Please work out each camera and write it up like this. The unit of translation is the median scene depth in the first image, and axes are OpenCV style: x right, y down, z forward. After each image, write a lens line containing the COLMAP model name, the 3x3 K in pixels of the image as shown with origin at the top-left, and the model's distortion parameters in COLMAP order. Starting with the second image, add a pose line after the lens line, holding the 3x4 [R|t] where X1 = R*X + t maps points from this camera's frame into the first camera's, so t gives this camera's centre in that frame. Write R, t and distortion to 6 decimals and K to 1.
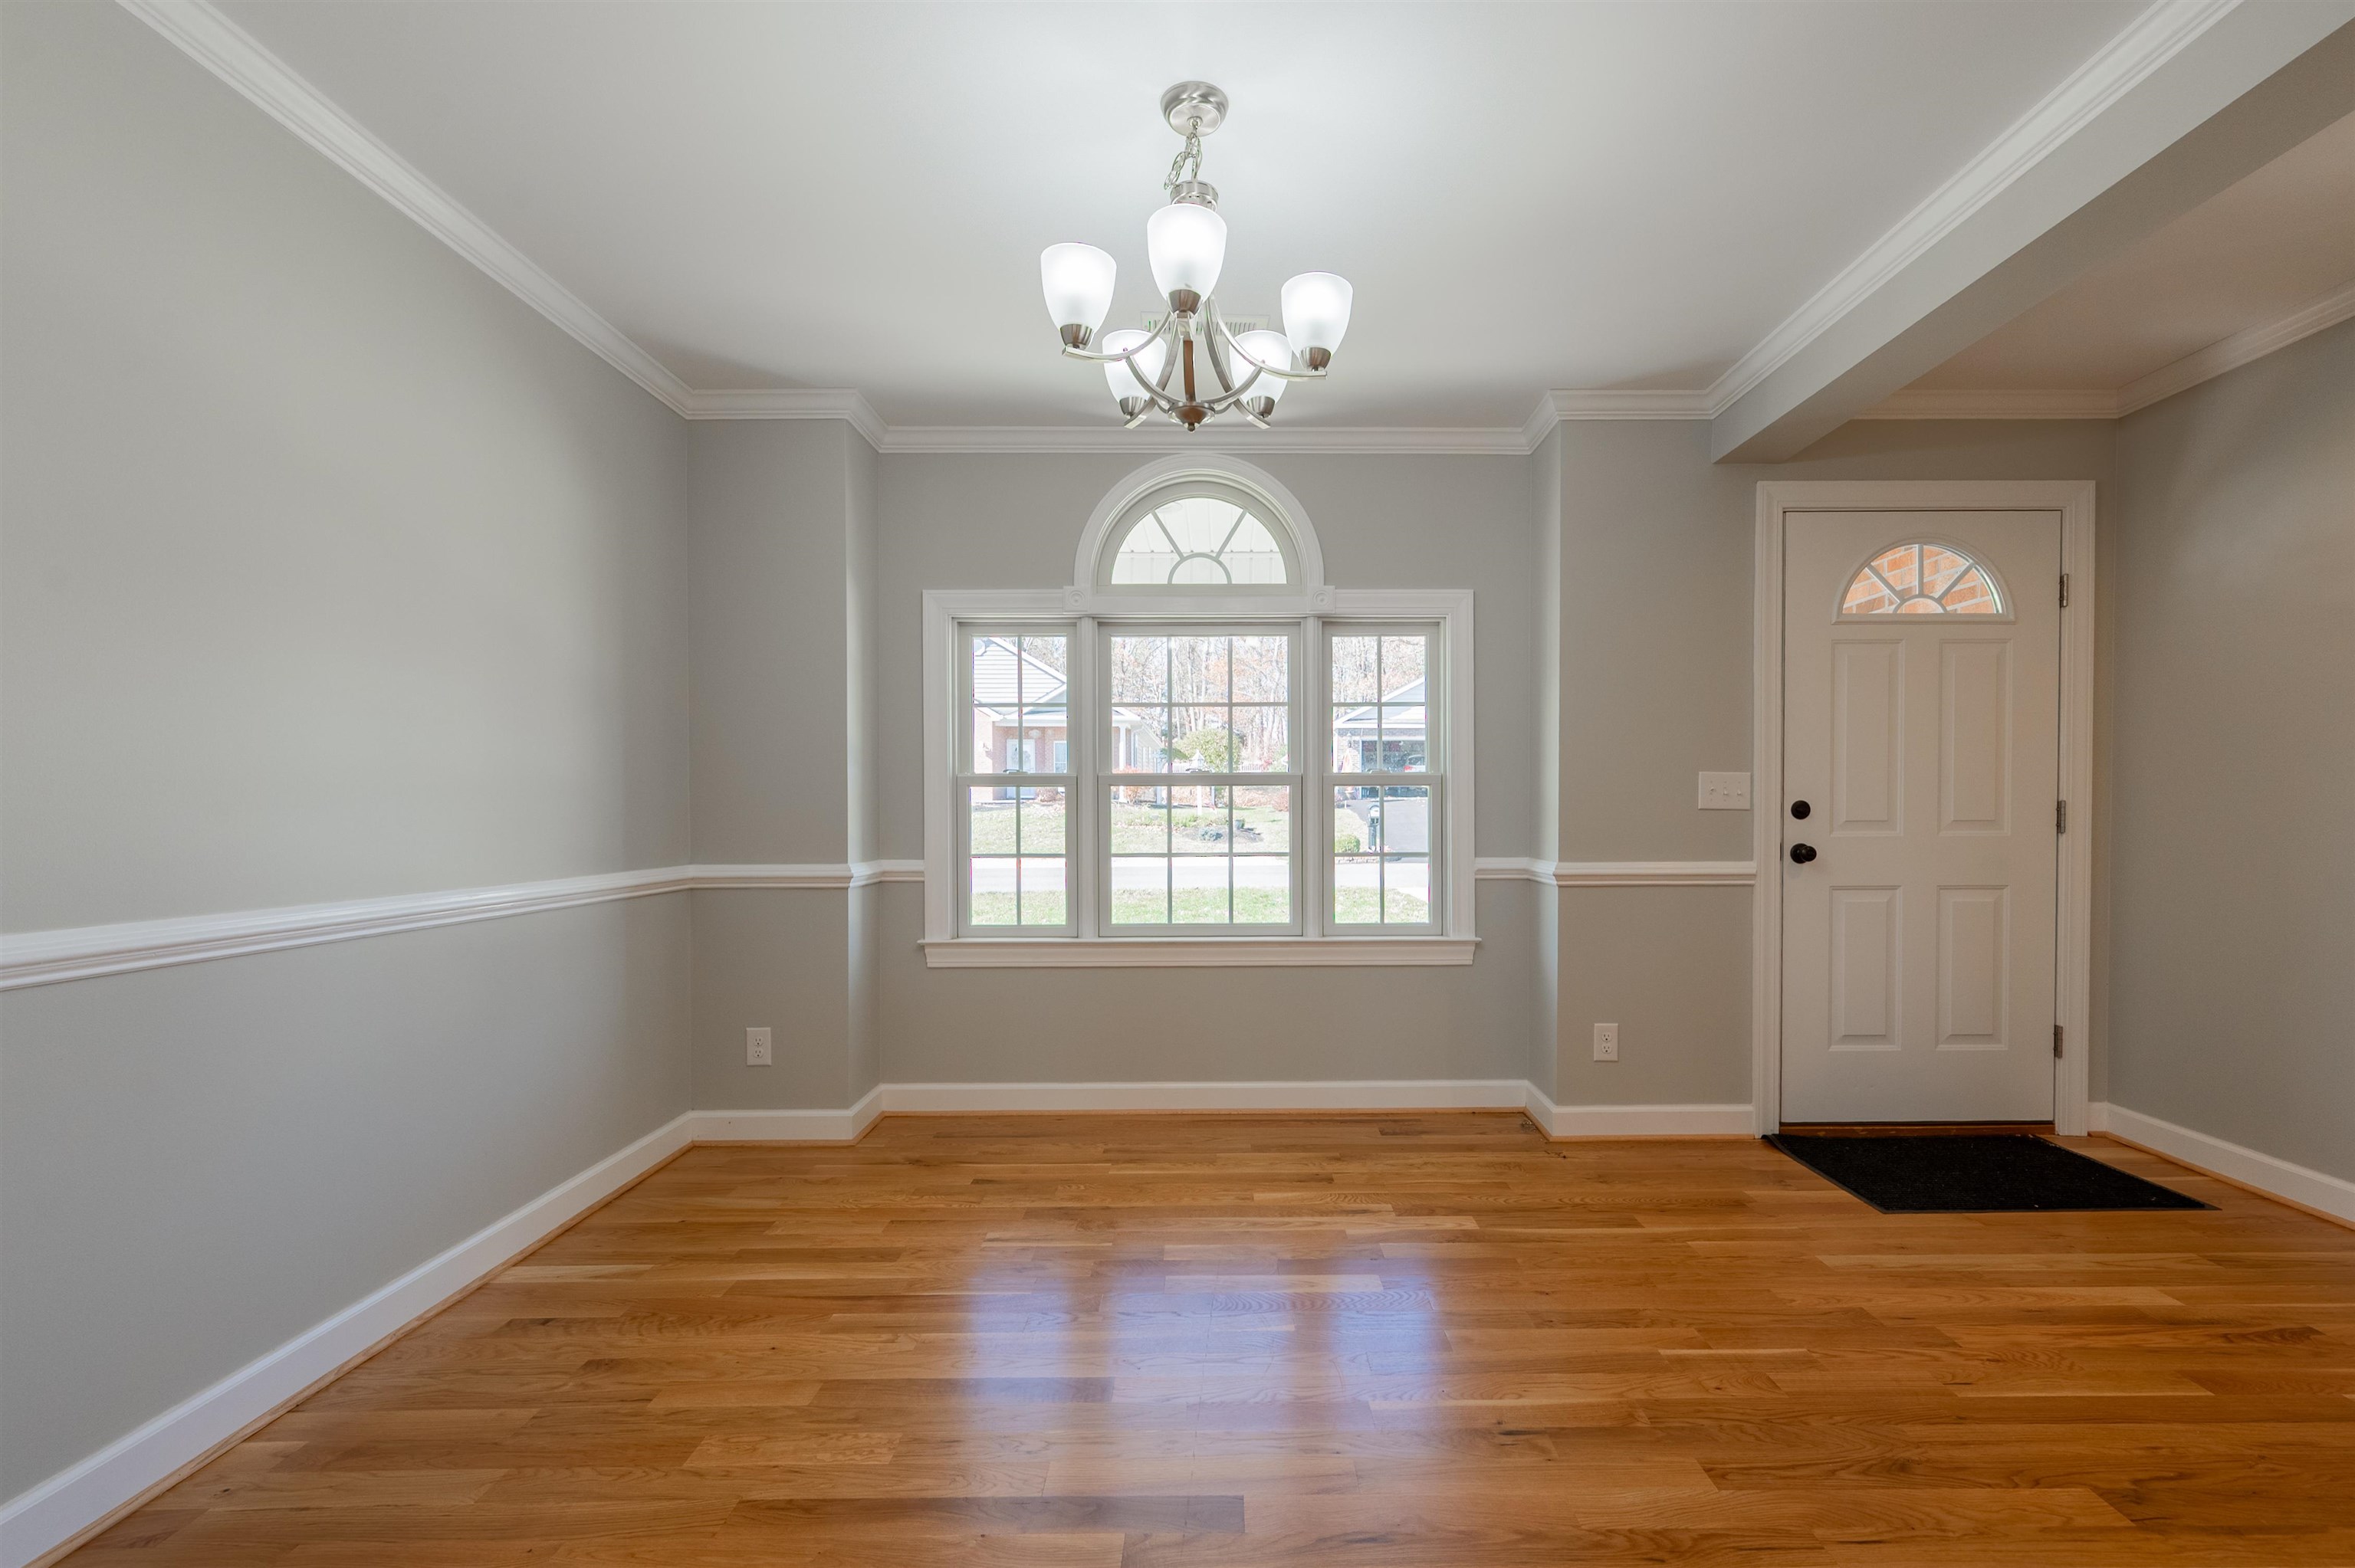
lens RADIAL K [[1009.1, 0, 1269.1], [0, 1009.1, 836.2], [0, 0, 1]] dist [0.002620, -0.001212]
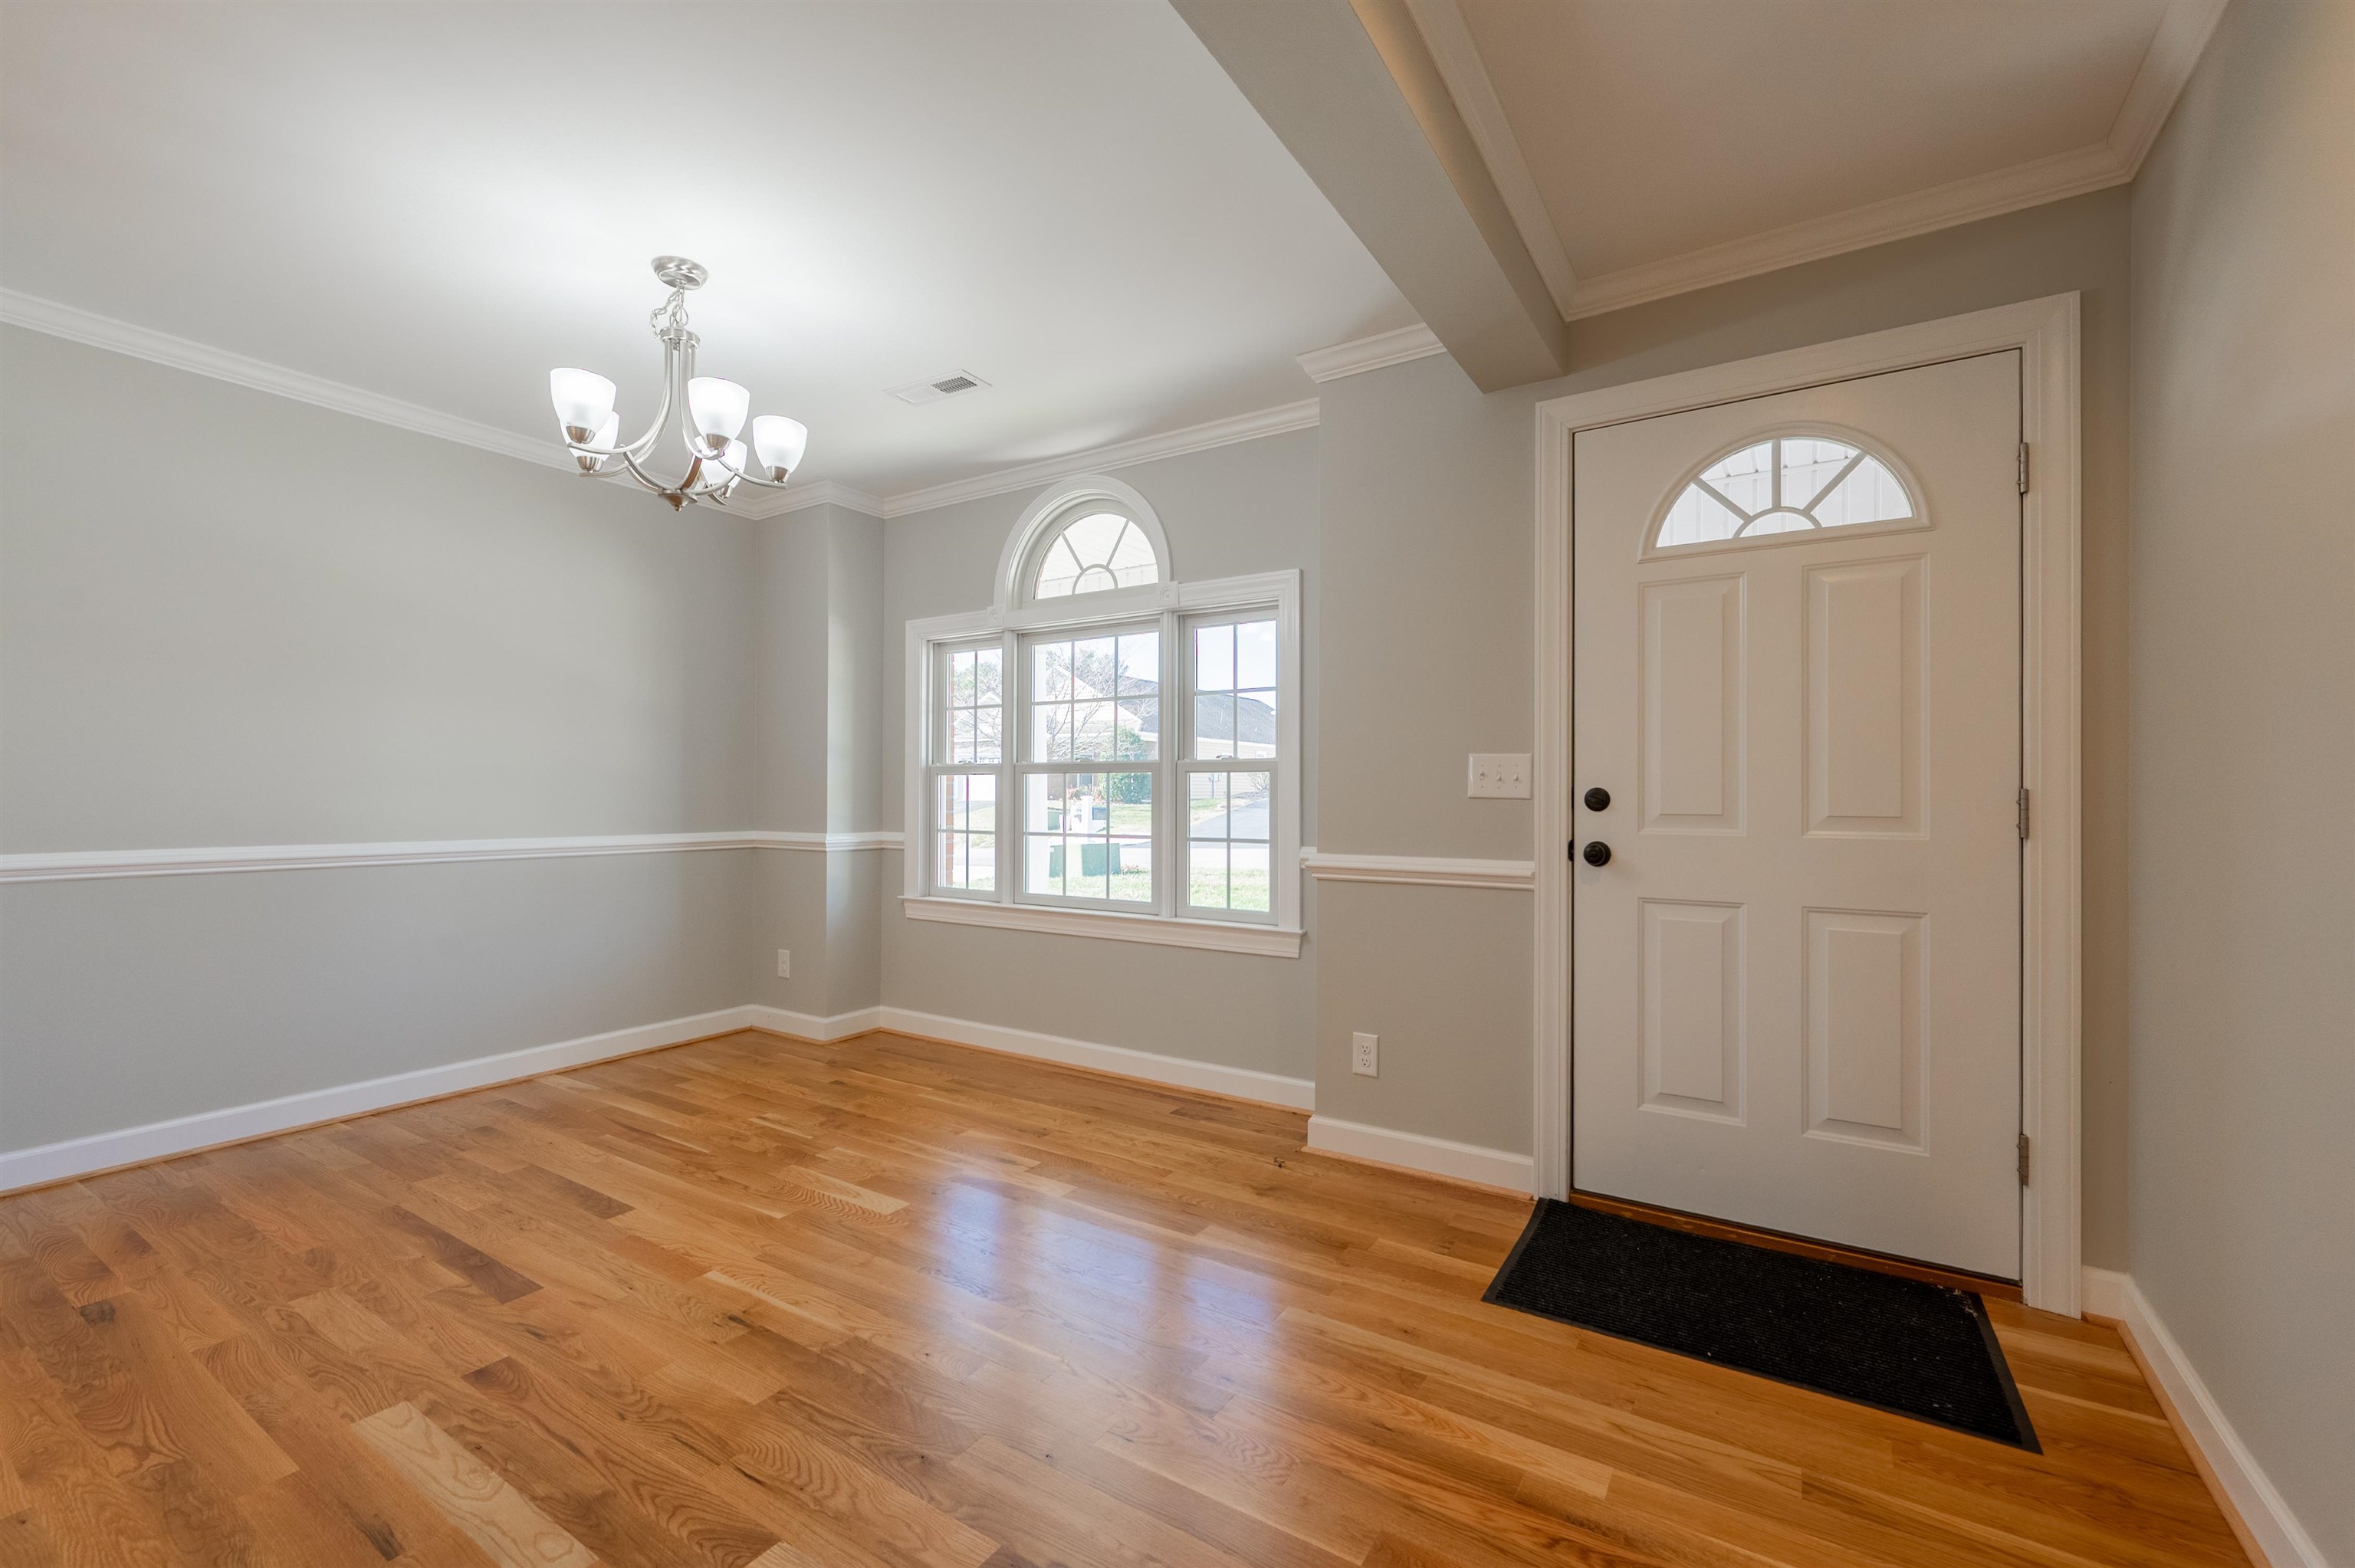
lens RADIAL K [[1009.1, 0, 1173.7], [0, 1009.1, 794.0], [0, 0, 1]] dist [0.002620, -0.001212]
pose [[0.824975, 0.005590, -0.565142, 0.702396], [-0.018117, 0.999699, -0.016557, -0.011161], [0.564879, 0.023898, 0.824827, 0.151564]]
